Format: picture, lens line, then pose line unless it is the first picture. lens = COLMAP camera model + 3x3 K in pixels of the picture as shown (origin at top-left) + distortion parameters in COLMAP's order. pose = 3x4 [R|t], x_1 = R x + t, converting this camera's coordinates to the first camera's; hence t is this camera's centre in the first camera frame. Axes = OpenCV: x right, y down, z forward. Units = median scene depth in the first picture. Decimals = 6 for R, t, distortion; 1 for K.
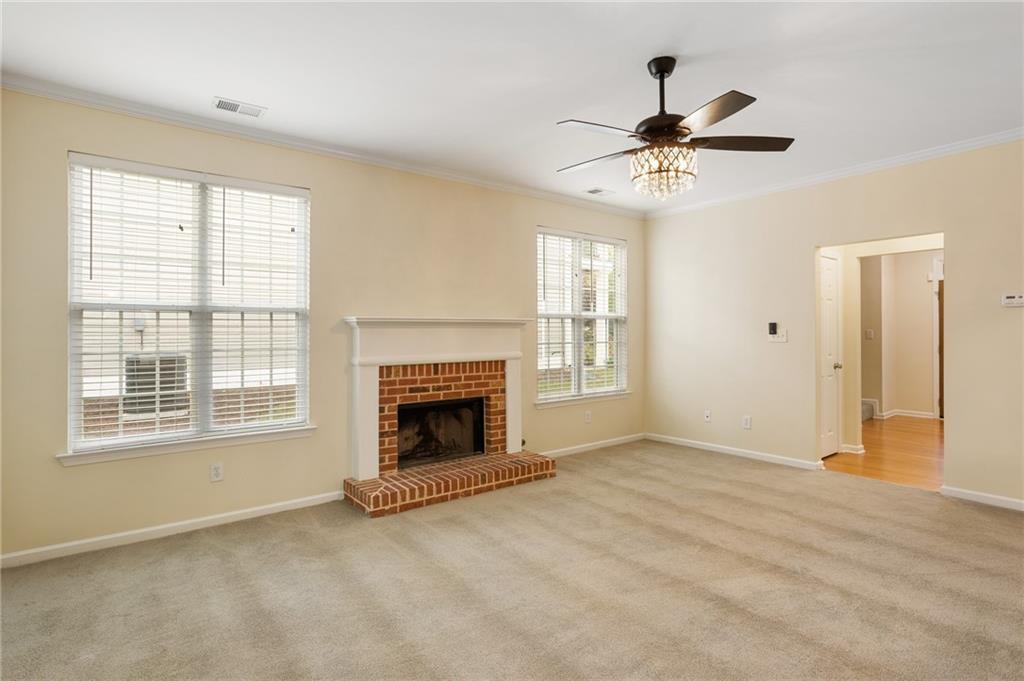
lens RADIAL K [[508.6, 0, 507.7], [0, 508.6, 332.3], [0, 0, 1]] dist [-0.001831, -0.000302]
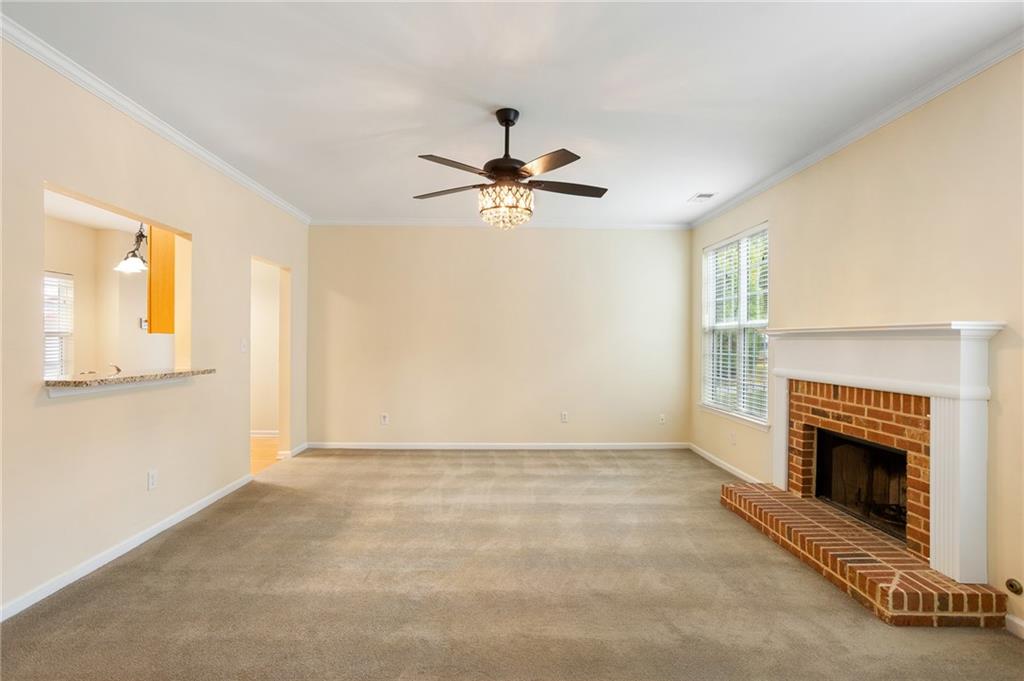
lens RADIAL K [[508.6, 0, 507.7], [0, 508.6, 332.3], [0, 0, 1]] dist [-0.001831, -0.000302]
pose [[-0.582325, -0.041282, -0.811907, 0.790149], [-0.054060, 0.998466, -0.011994, 0.015628], [0.811156, 0.036907, -0.583664, 1.014829]]
